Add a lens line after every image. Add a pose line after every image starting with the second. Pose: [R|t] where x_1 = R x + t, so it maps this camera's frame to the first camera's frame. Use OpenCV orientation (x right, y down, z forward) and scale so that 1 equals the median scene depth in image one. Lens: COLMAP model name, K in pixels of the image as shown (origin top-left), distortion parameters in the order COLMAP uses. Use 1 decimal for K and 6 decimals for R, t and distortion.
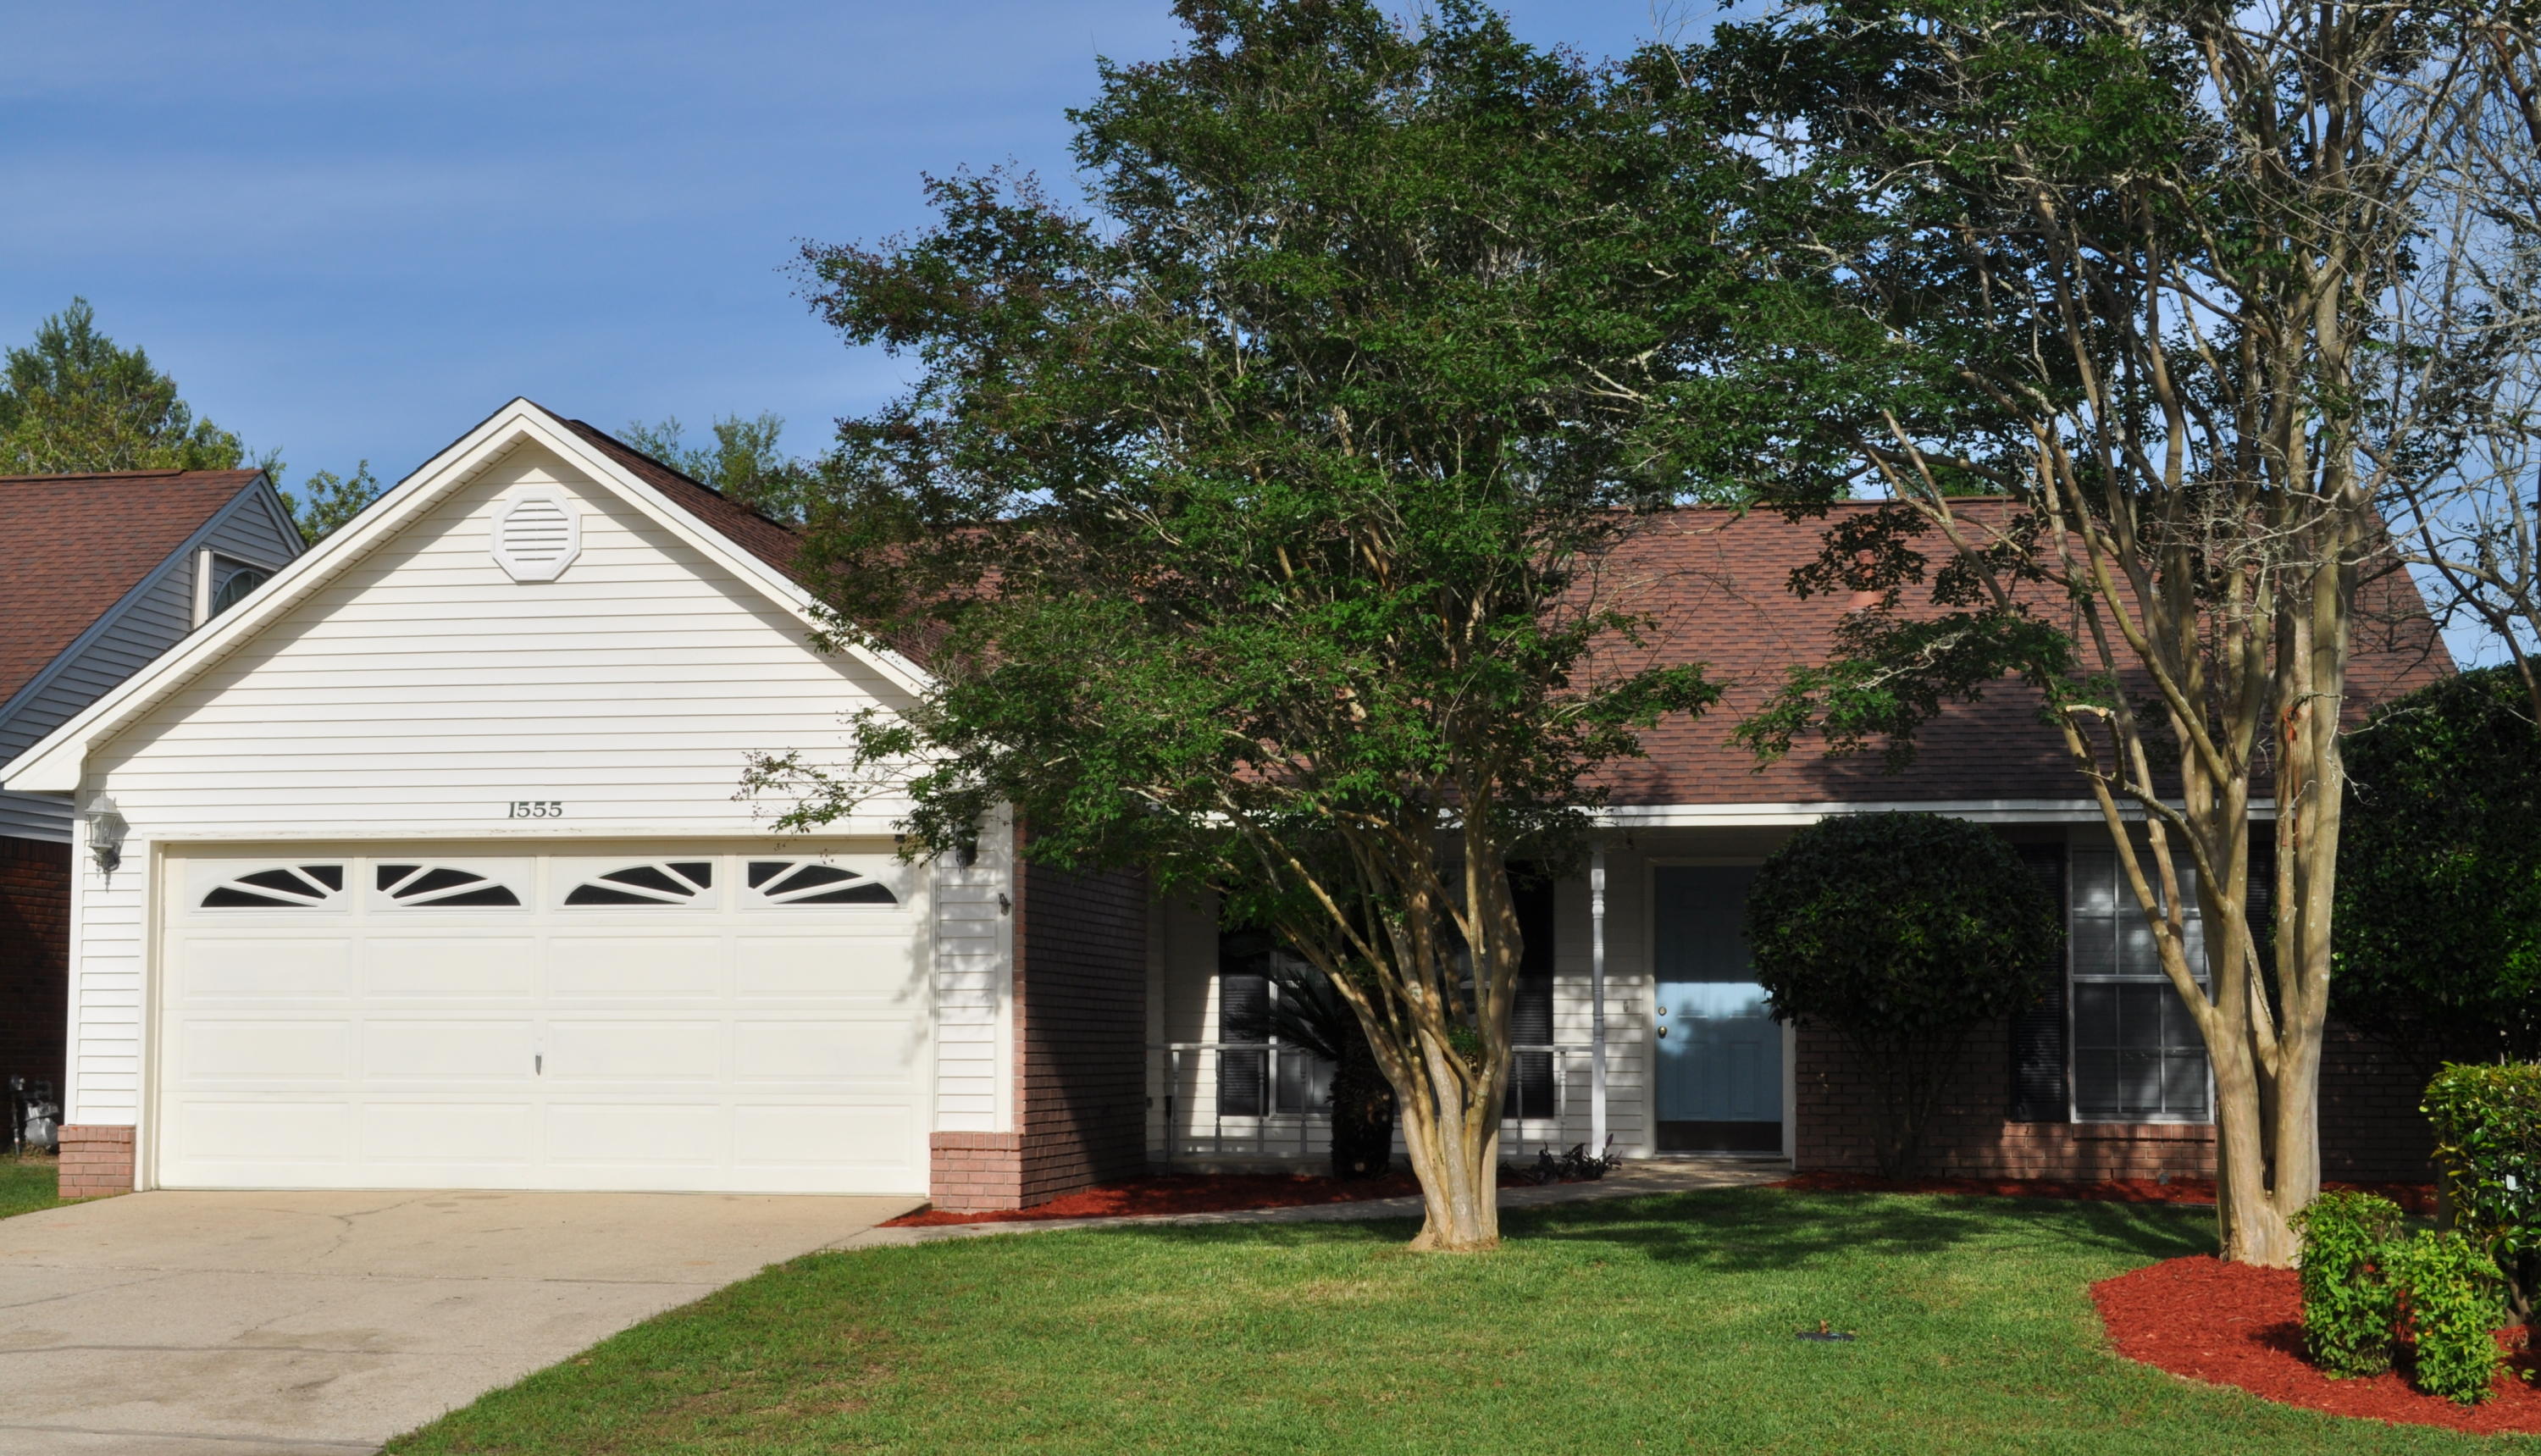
lens RADIAL K [[3357.0, 0, 1270.5], [0, 3357.0, 728.0], [0, 0, 1]] dist [-0.003182, -0.014903]
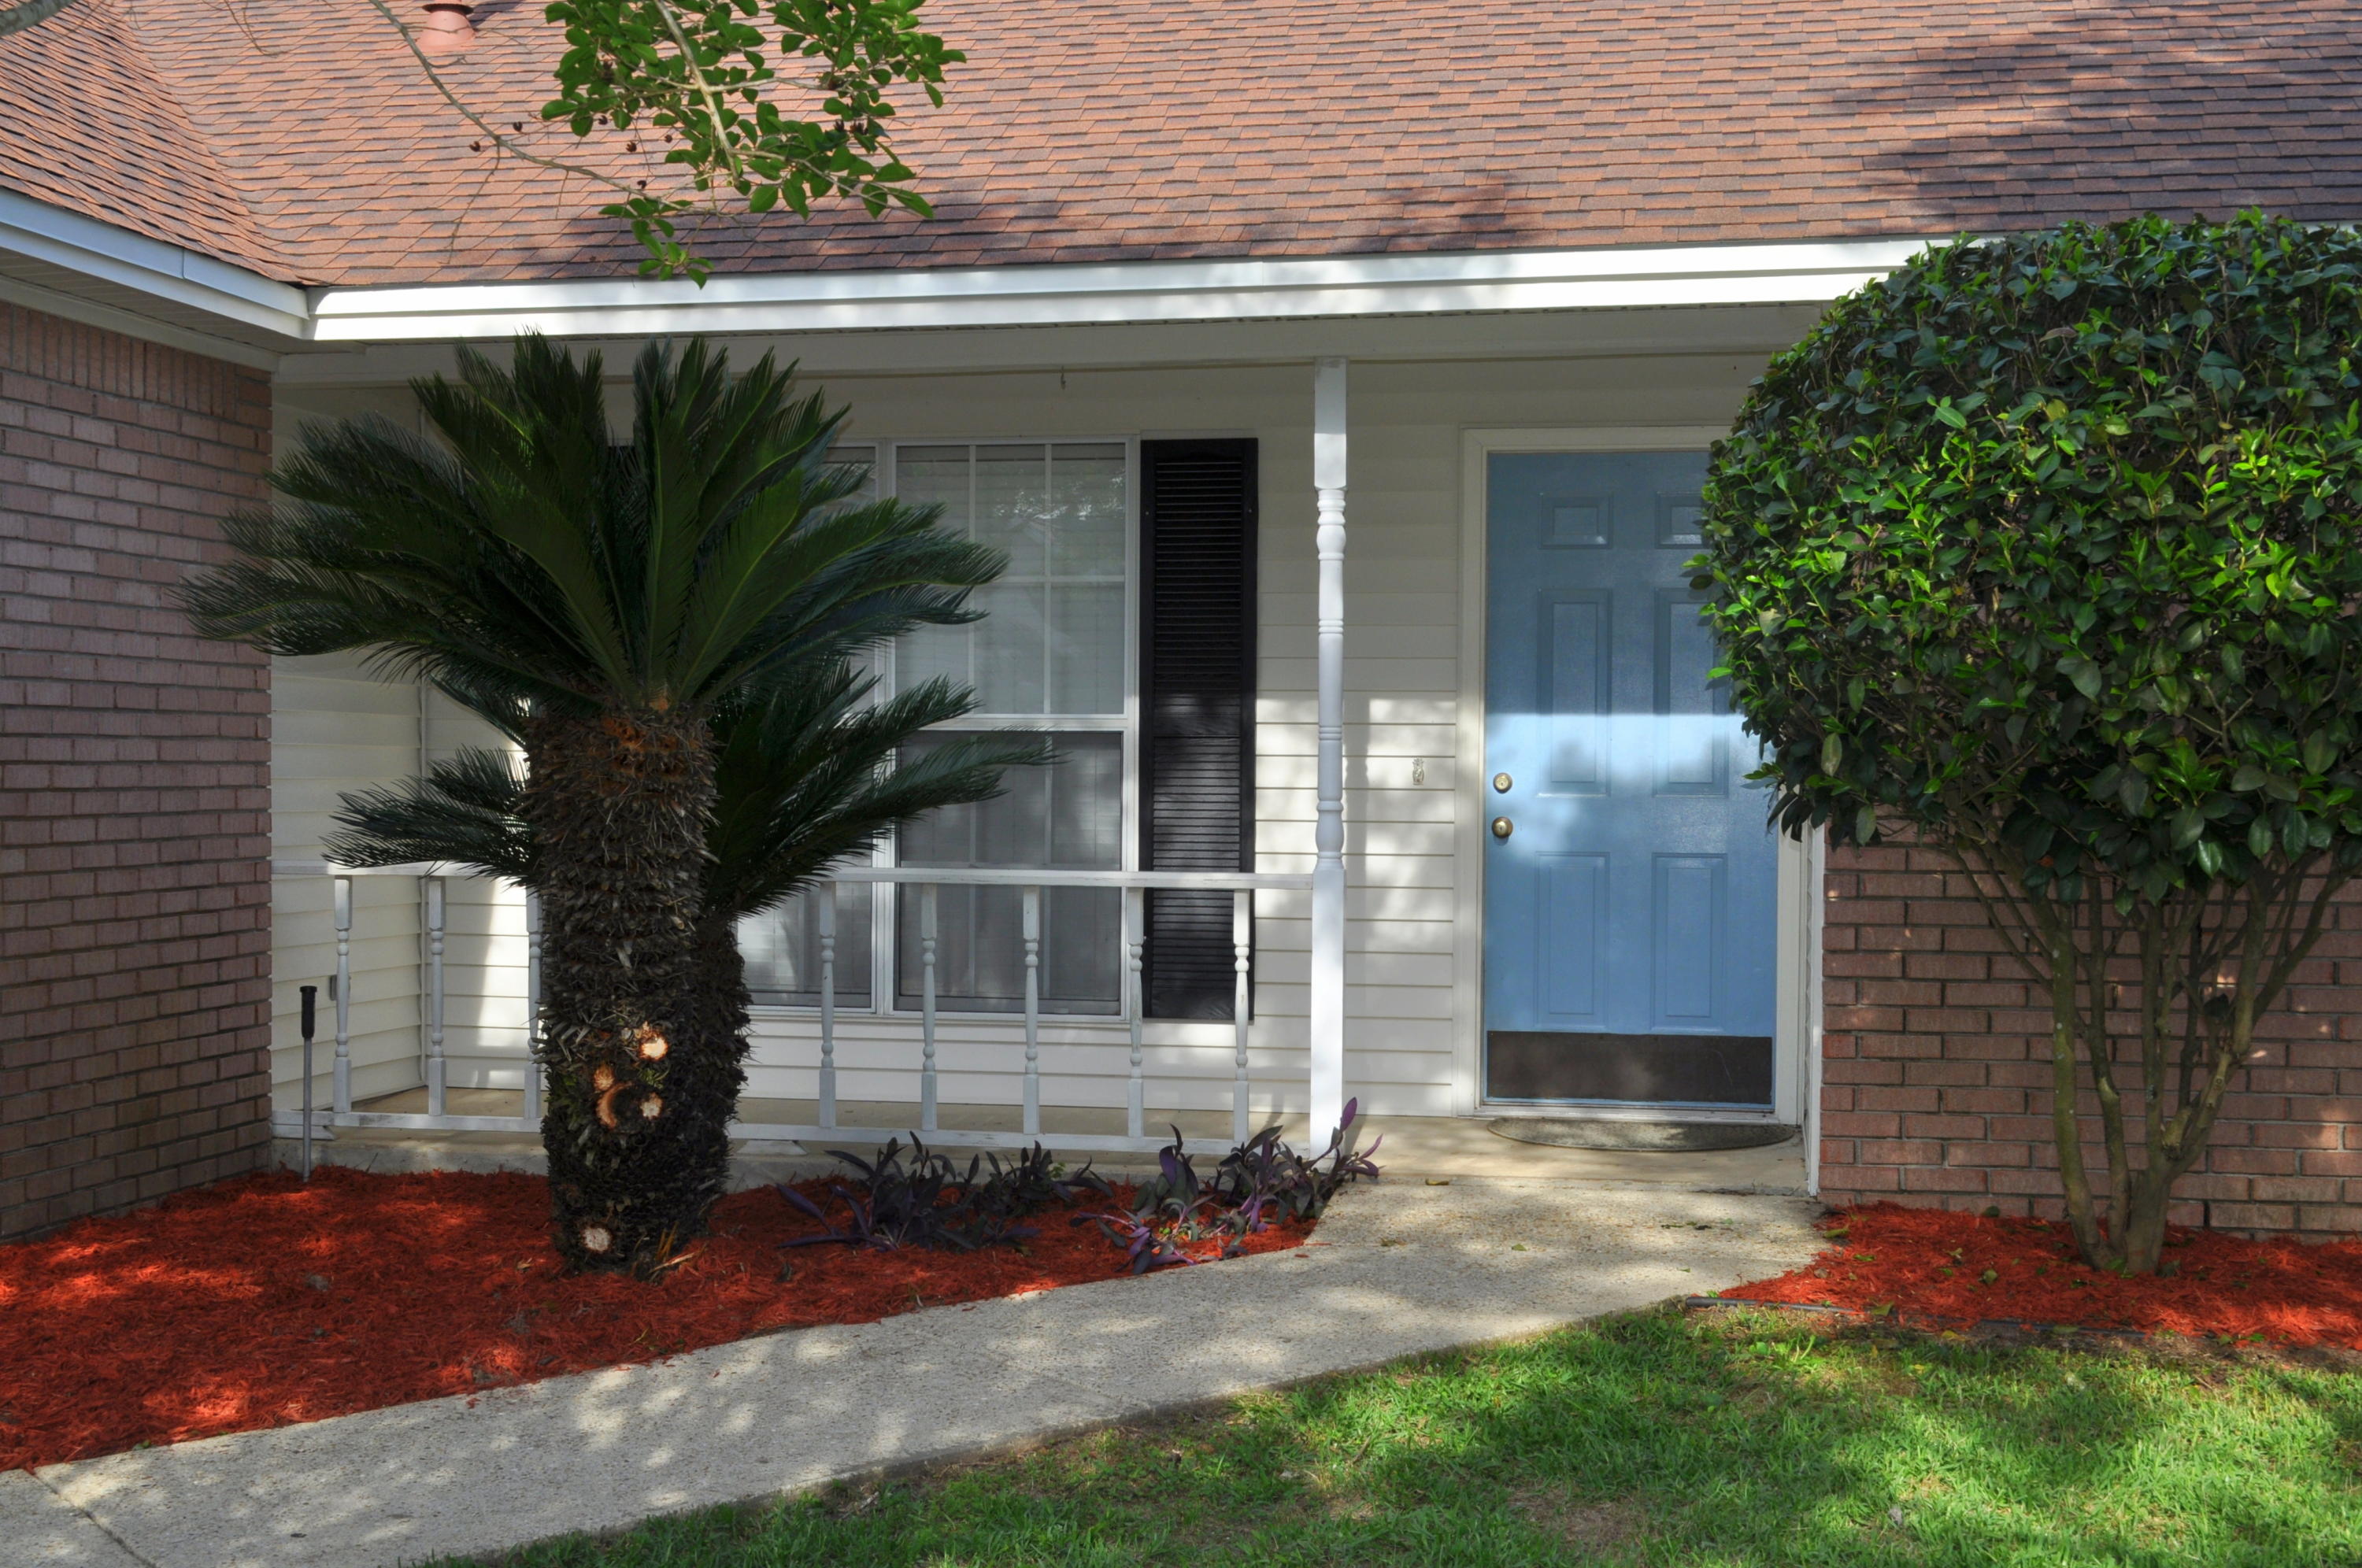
lens RADIAL K [[3033.4, 0, 1181.0], [0, 3033.4, 784.0], [0, 0, 1]] dist [0.107798, -0.005574]
pose [[0.999615, 0.000774, -0.027721, 0.097318], [0.002232, 0.994121, 0.108251, 0.048927], [0.027642, -0.108272, 0.993737, 0.692492]]
